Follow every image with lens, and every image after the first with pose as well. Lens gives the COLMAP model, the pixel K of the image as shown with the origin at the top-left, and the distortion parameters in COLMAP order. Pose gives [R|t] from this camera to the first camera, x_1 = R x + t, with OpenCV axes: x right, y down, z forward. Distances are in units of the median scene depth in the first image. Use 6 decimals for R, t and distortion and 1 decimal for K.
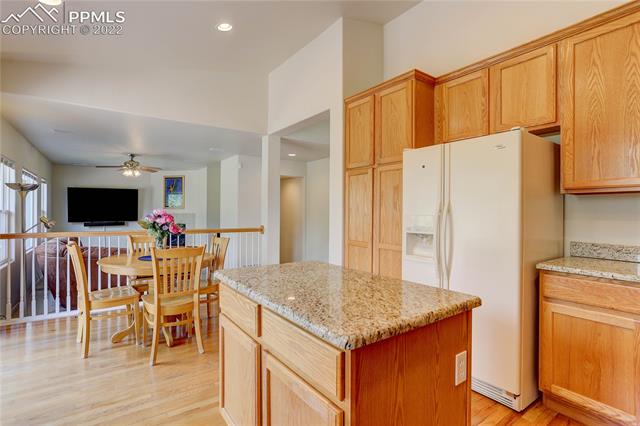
lens RADIAL K [[312.9, 0, 318.8], [0, 312.9, 214.4], [0, 0, 1]] dist [-0.050525, -0.000171]
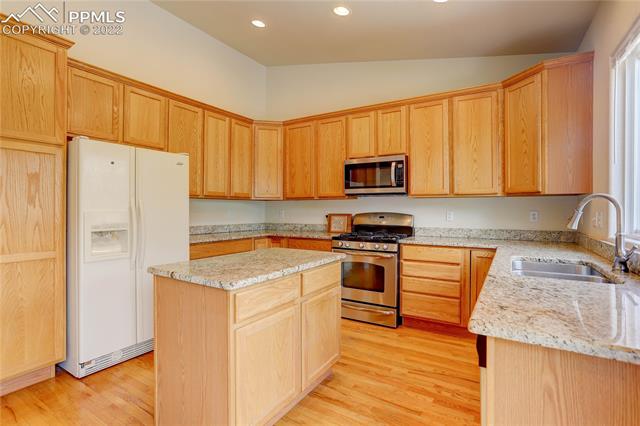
lens RADIAL K [[312.9, 0, 319.3], [0, 312.9, 211.1], [0, 0, 1]] dist [-0.050525, -0.000171]
pose [[-0.390176, -0.003701, 0.920733, -0.856310], [-0.002361, 0.999993, 0.003020, -0.004513], [-0.920737, -0.000996, -0.390182, 0.809725]]
